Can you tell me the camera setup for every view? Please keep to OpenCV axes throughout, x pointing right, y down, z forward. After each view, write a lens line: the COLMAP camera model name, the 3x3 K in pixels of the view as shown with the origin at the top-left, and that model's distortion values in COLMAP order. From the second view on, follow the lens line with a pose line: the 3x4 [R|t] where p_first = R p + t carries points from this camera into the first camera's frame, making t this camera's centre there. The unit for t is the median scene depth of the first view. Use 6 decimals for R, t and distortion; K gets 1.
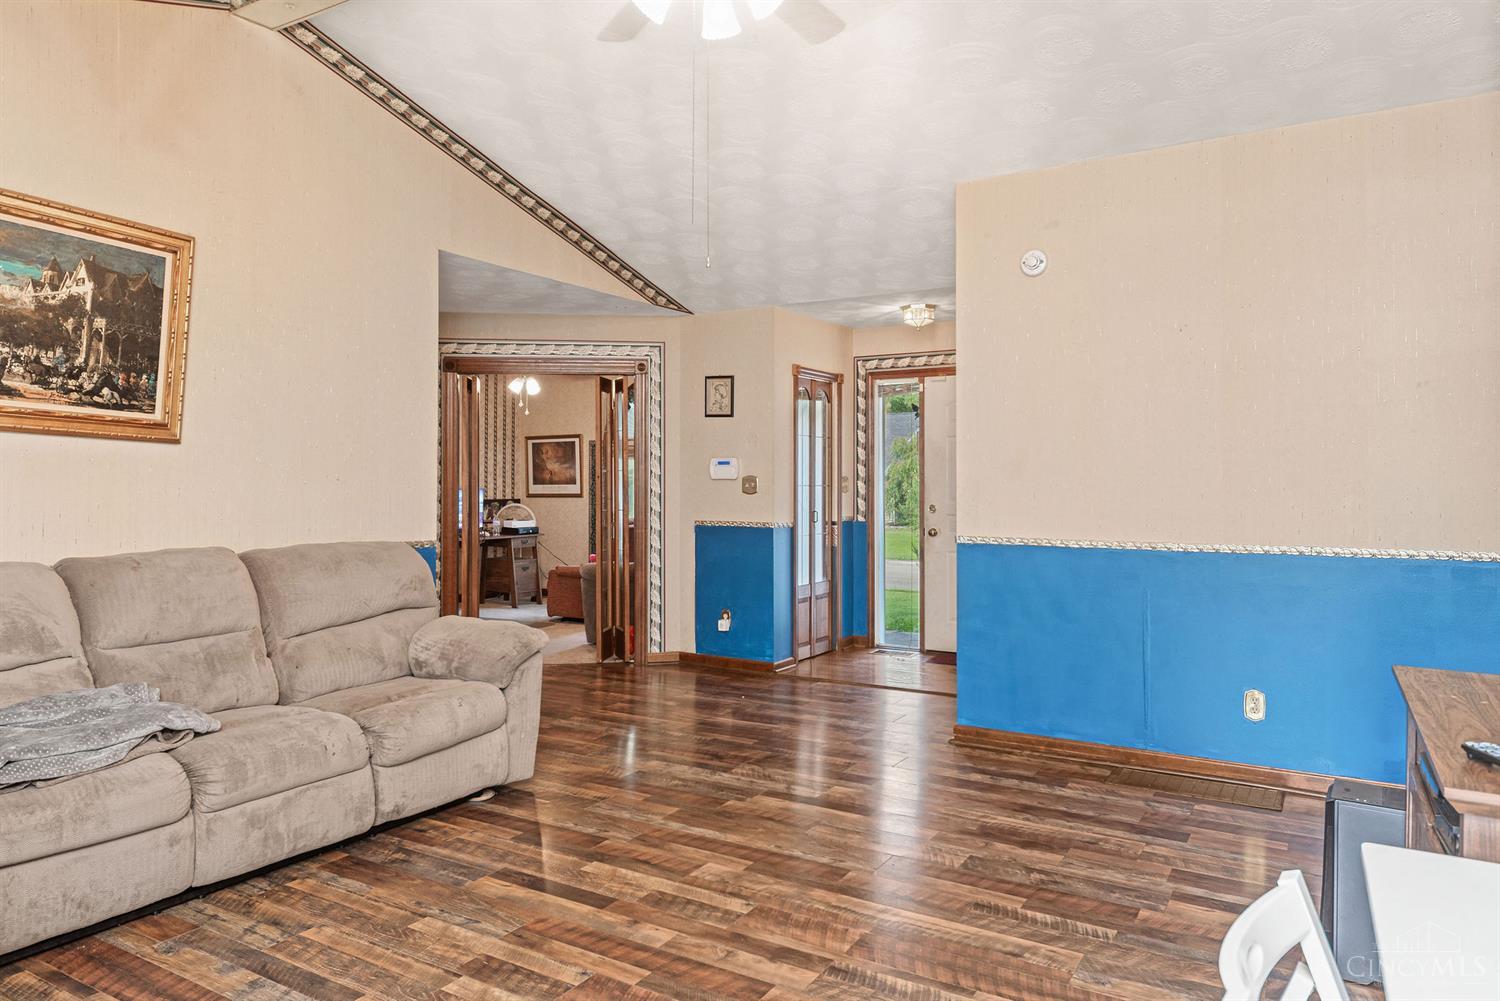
lens RADIAL K [[978.7, 0, 750.8], [0, 978.7, 490.3], [0, 0, 1]] dist [-0.008712, -0.005082]
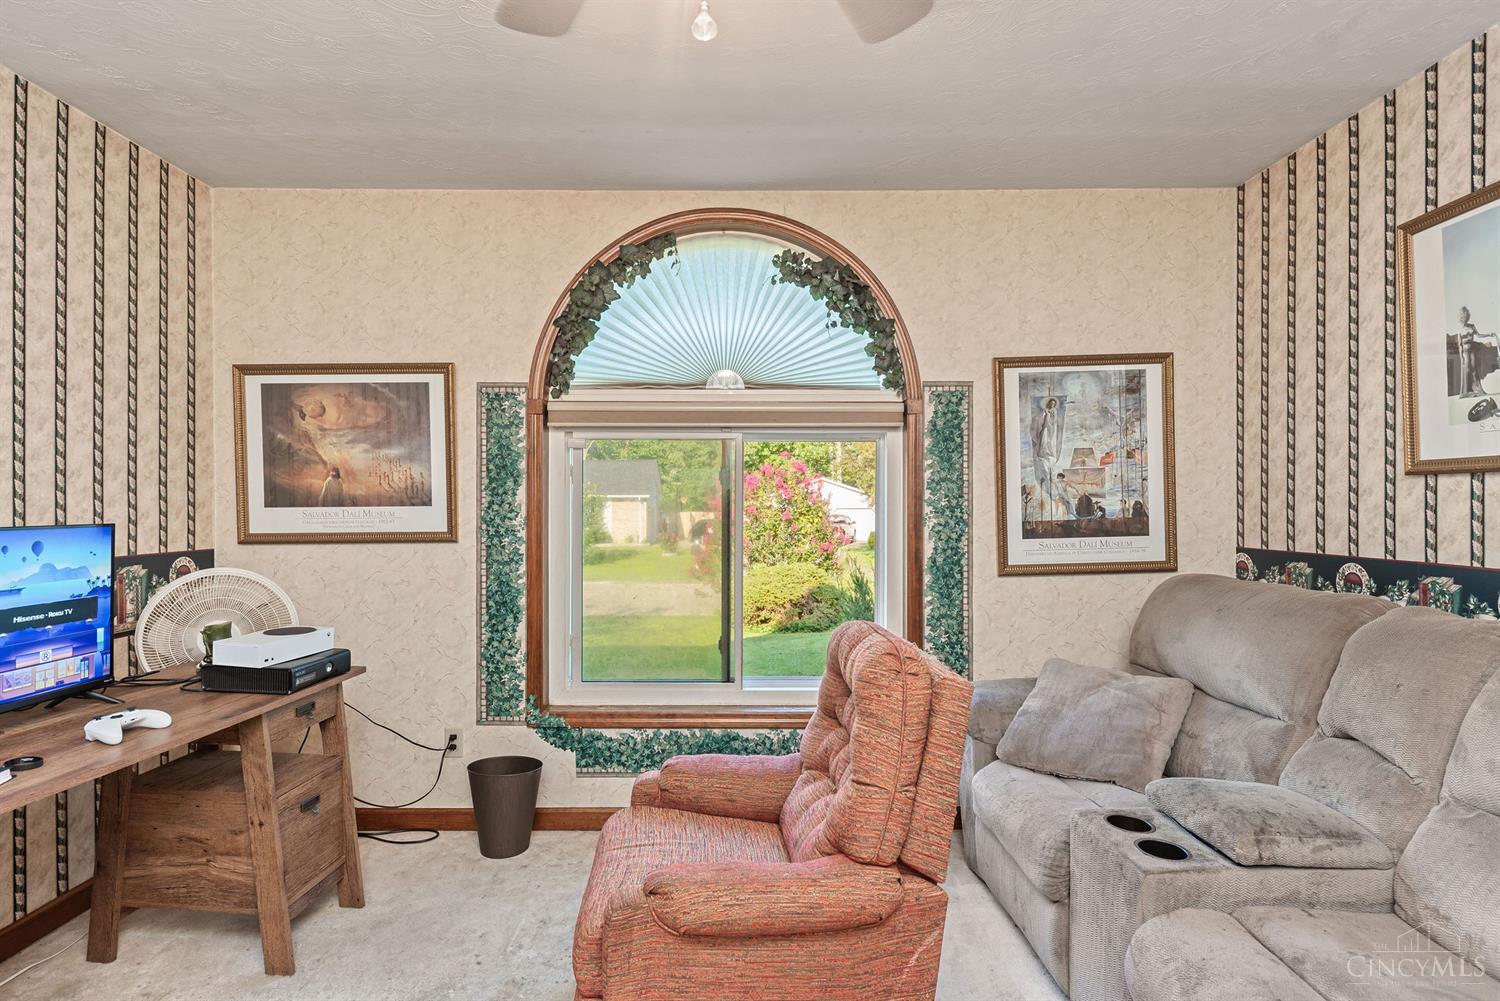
lens RADIAL K [[775.8, 0, 754.2], [0, 775.8, 504.3], [0, 0, 1]] dist [0.002826, 0.000192]
pose [[0.861842, -0.000721, 0.507177, -0.300694], [0.003610, 0.999982, -0.004712, -0.006705], [-0.507165, 0.005892, 0.861829, 0.961343]]
